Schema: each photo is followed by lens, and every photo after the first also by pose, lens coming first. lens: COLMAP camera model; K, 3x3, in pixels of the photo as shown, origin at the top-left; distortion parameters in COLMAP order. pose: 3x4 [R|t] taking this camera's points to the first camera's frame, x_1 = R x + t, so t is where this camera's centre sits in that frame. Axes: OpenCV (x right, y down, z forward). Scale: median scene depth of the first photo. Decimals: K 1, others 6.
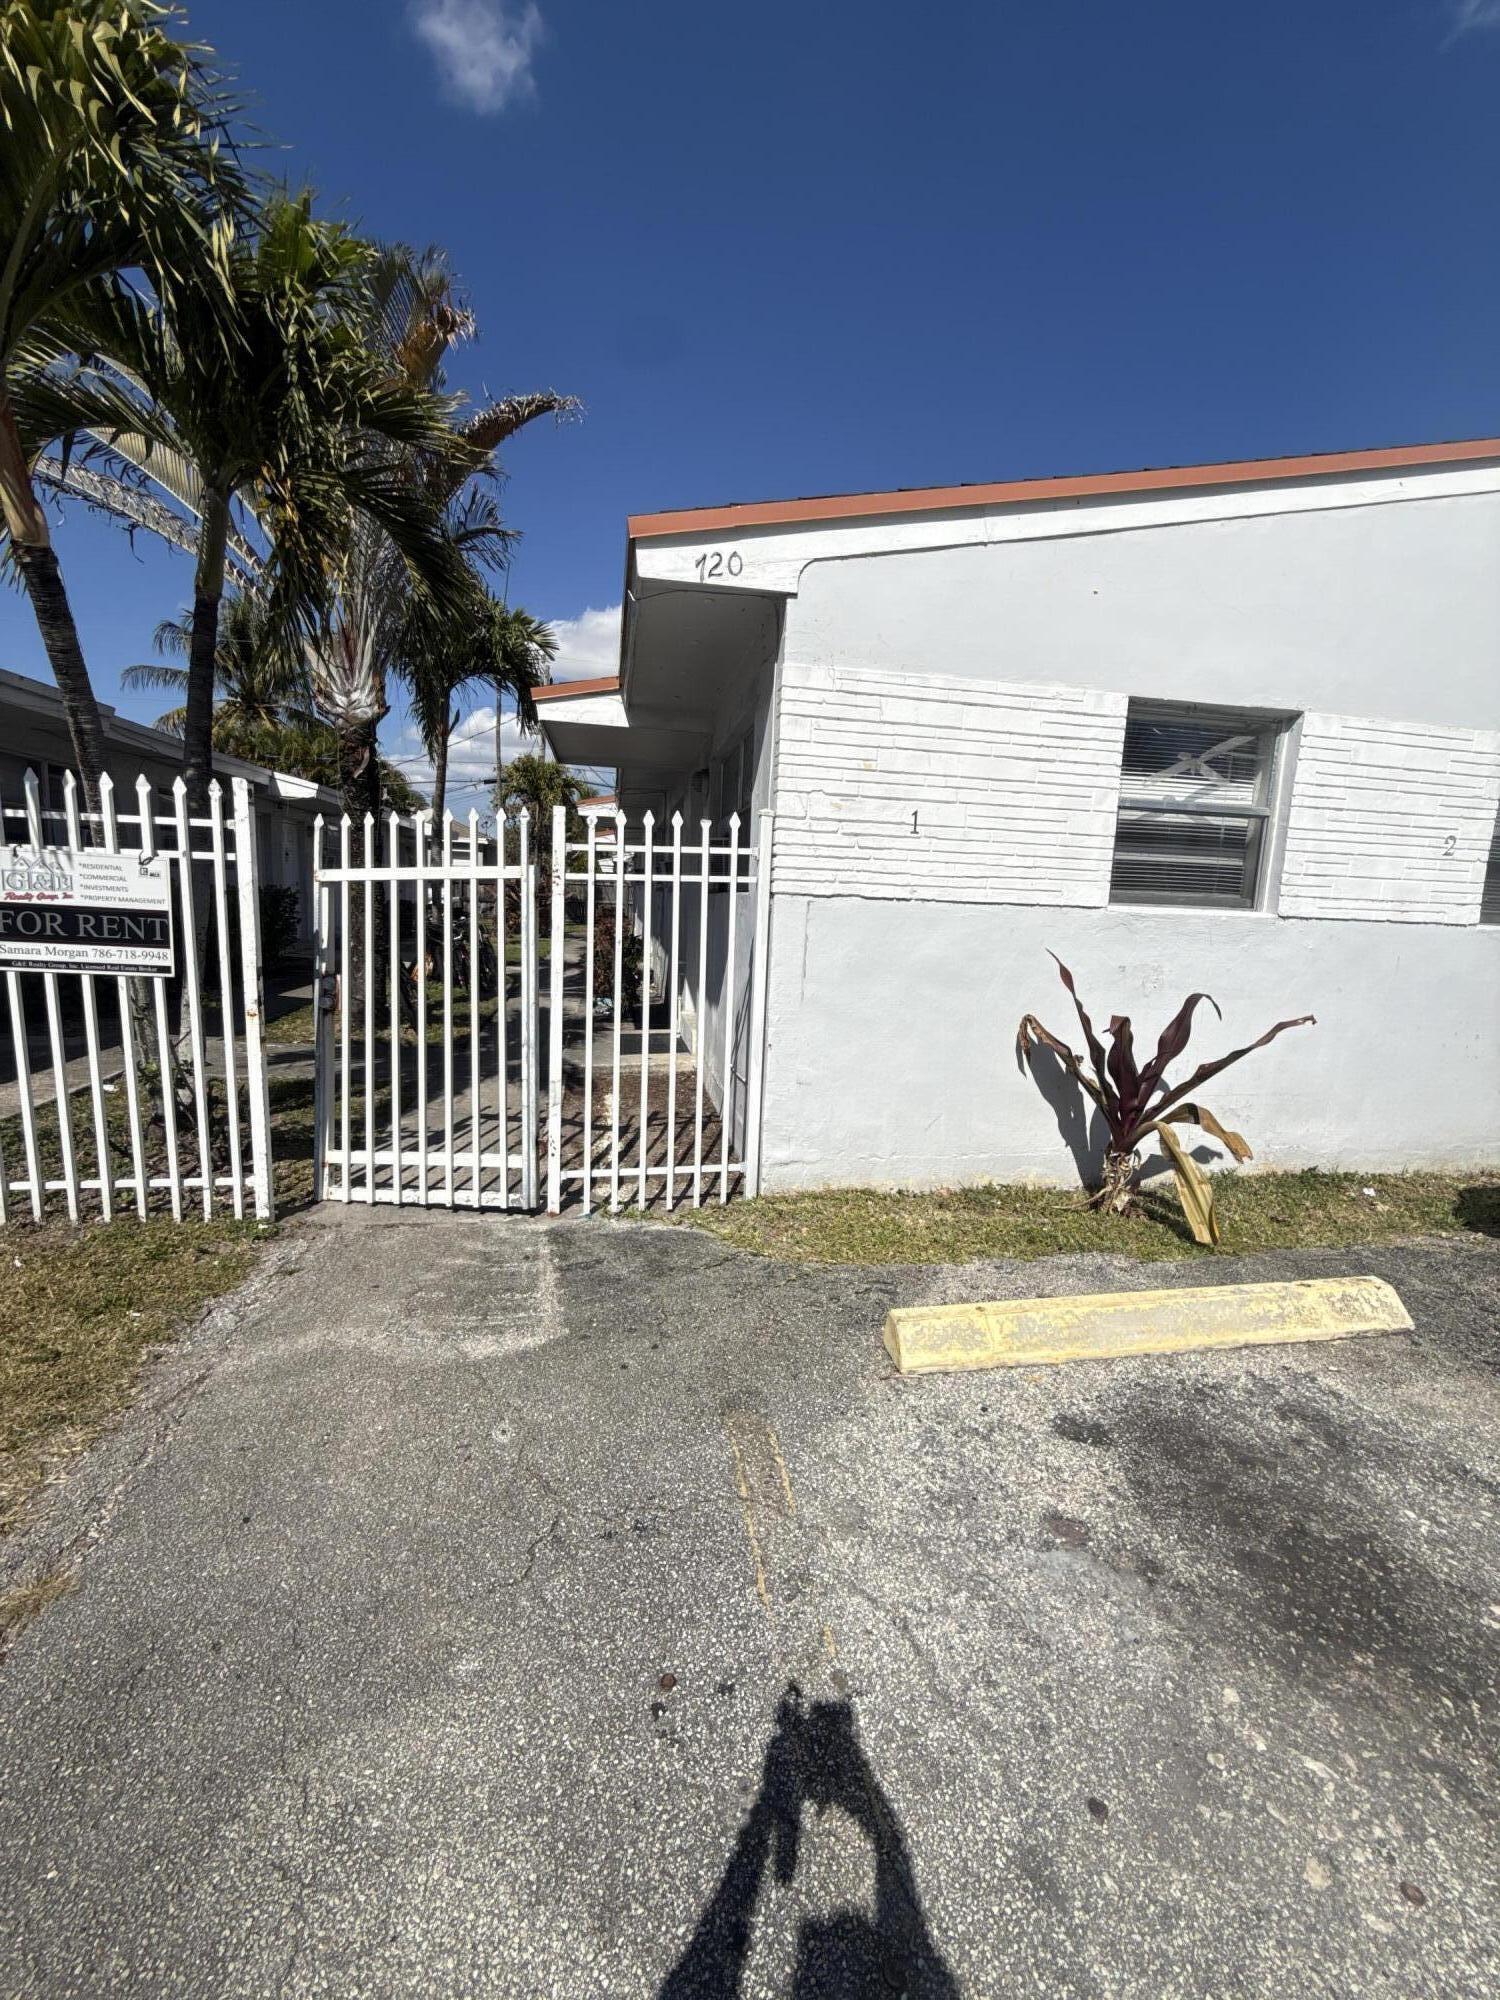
lens RADIAL K [[790.3, 0, 748.6], [0, 790.3, 999.3], [0, 0, 1]] dist [-0.005009, 0.000521]
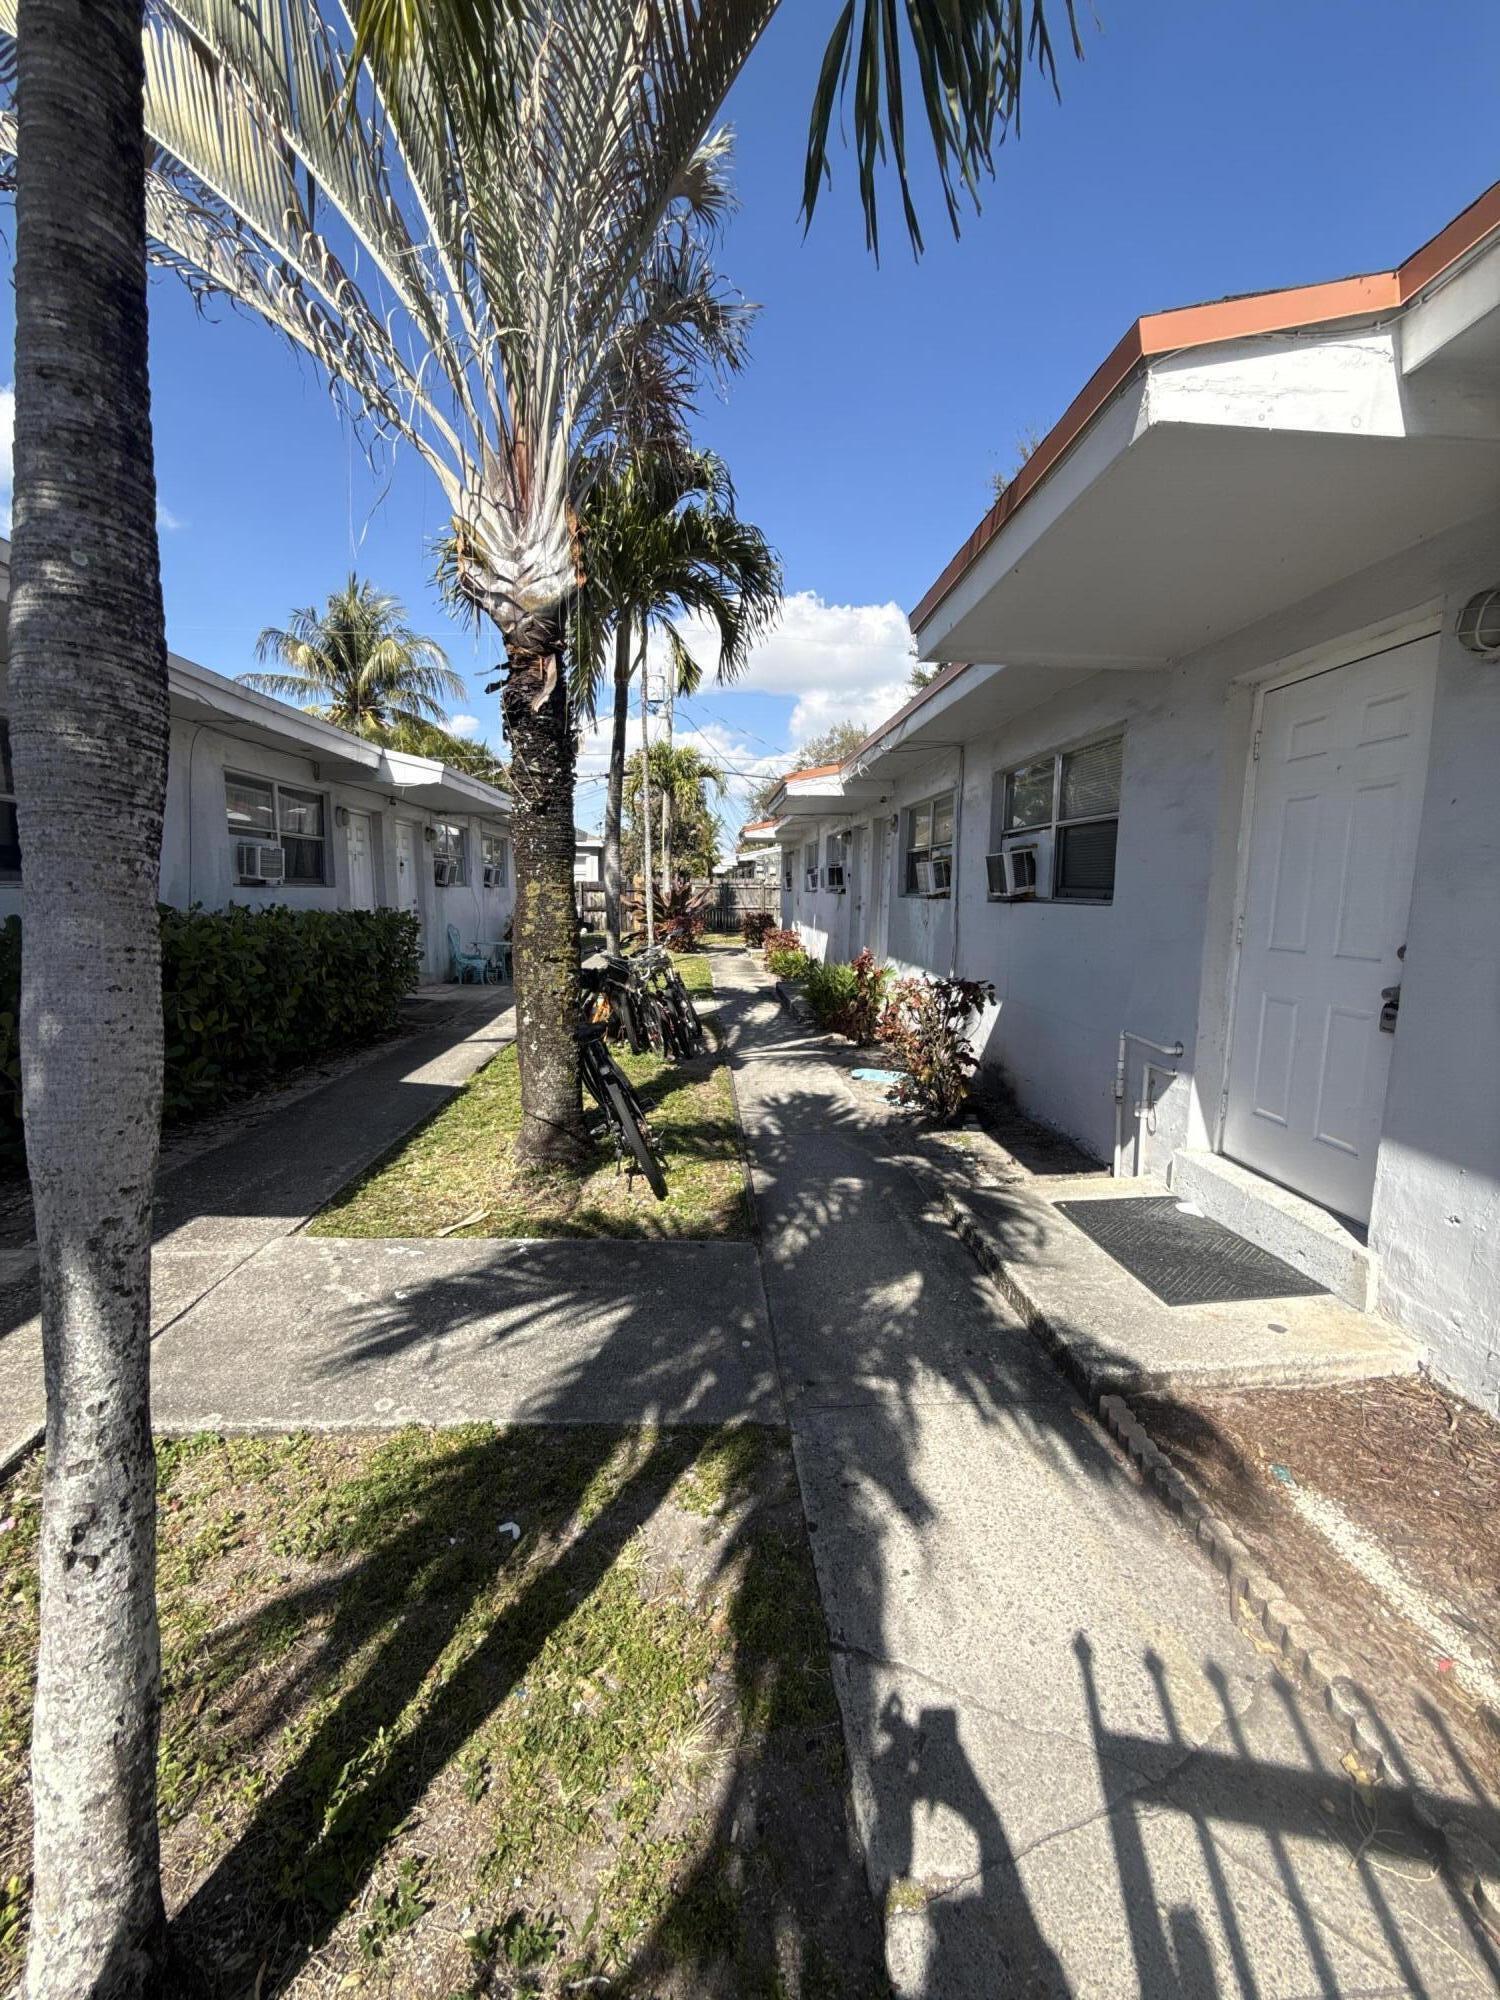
lens RADIAL K [[790.3, 0, 752.4], [0, 790.3, 1006.7], [0, 0, 1]] dist [-0.005009, 0.000521]
pose [[0.994184, -0.017209, -0.106312, -0.189988], [0.018571, 0.999757, 0.011835, -0.054300], [0.106082, -0.013740, 0.994262, 0.307014]]
